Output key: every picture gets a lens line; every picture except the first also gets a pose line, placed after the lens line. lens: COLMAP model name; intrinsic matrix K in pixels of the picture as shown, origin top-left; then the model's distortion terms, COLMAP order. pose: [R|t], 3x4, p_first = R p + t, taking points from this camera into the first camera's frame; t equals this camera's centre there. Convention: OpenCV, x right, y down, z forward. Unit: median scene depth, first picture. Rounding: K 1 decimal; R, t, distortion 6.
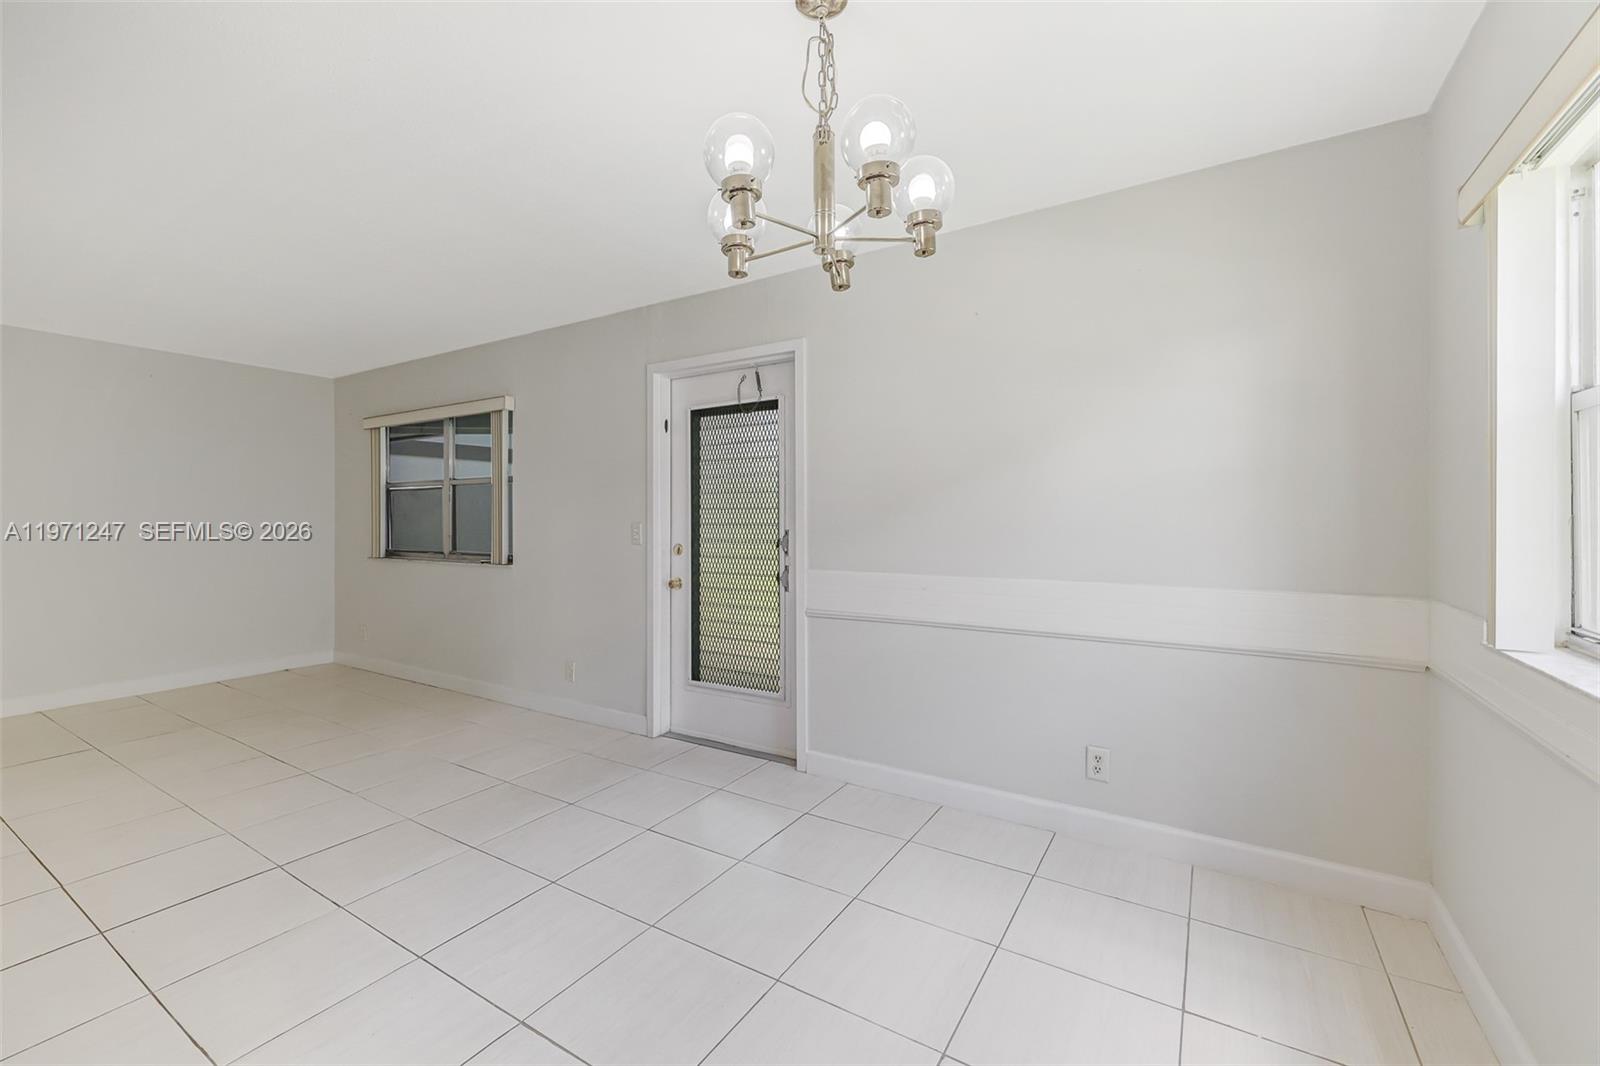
lens RADIAL K [[675.9, 0, 794.5], [0, 675.9, 515.6], [0, 0, 1]] dist [-0.003785, 0.000554]
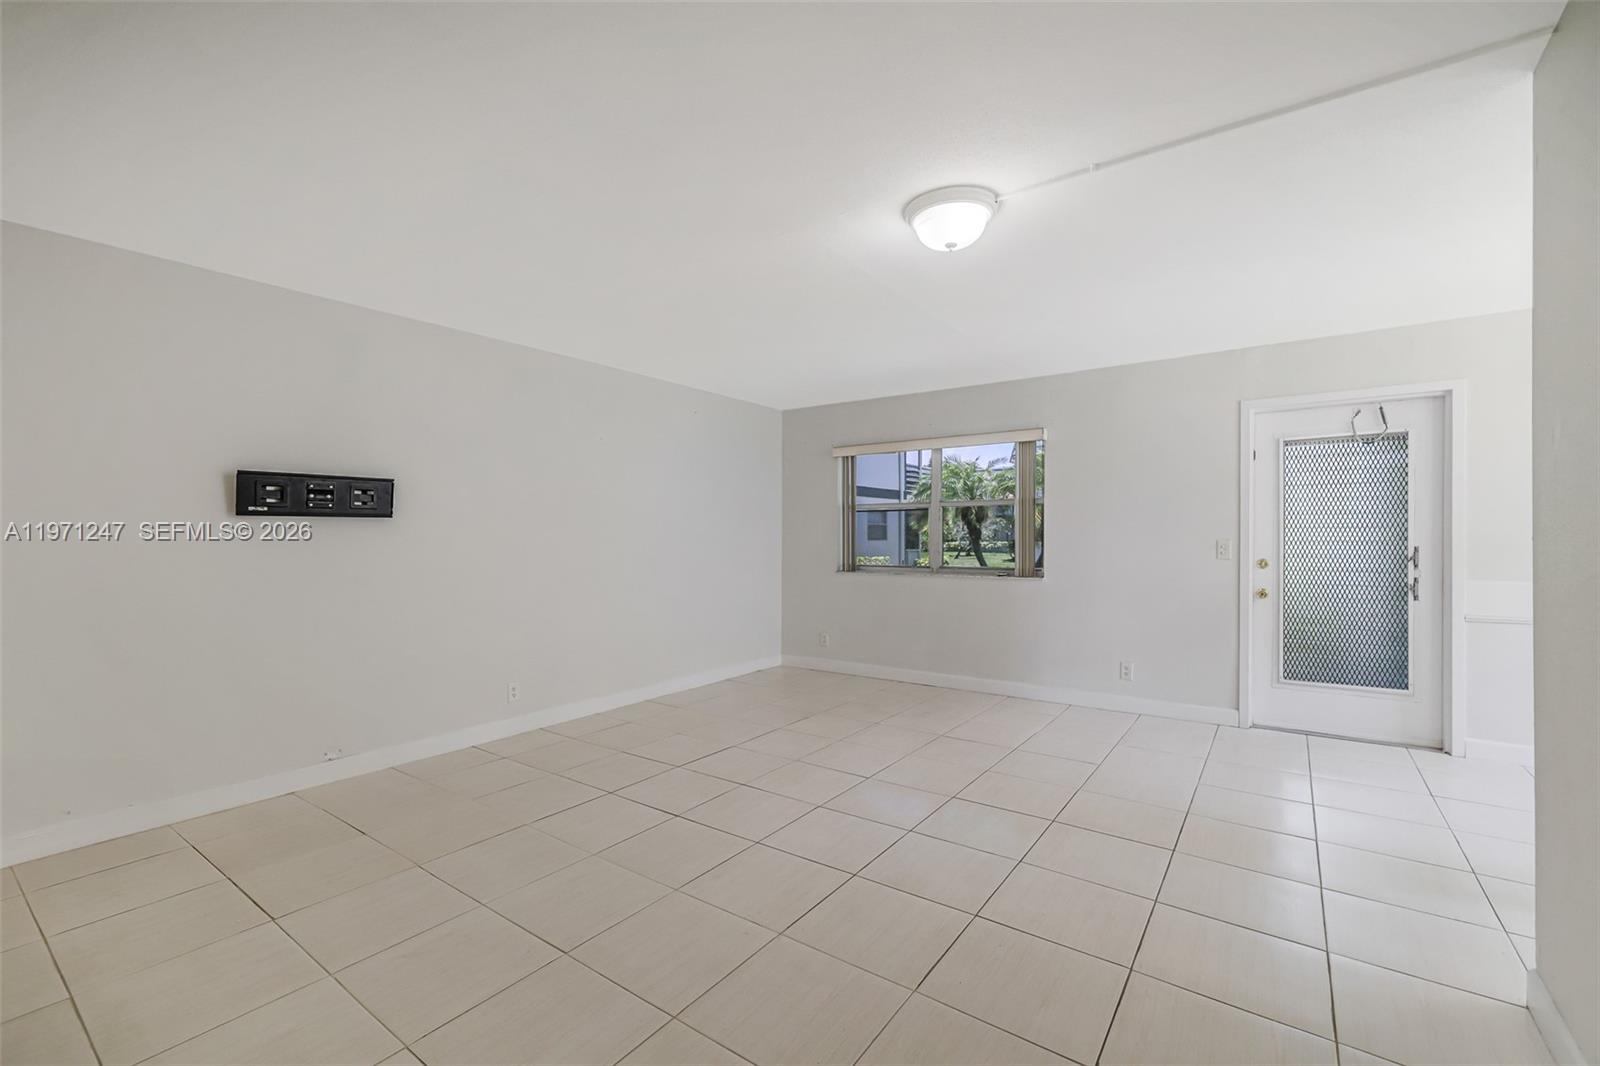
lens RADIAL K [[675.9, 0, 769.8], [0, 675.9, 532.3], [0, 0, 1]] dist [-0.003785, 0.000554]
pose [[0.998693, 0.002389, -0.051046, -0.950468], [-0.002680, 0.999981, -0.005632, 0.006599], [0.051031, 0.005762, 0.998680, -0.172214]]
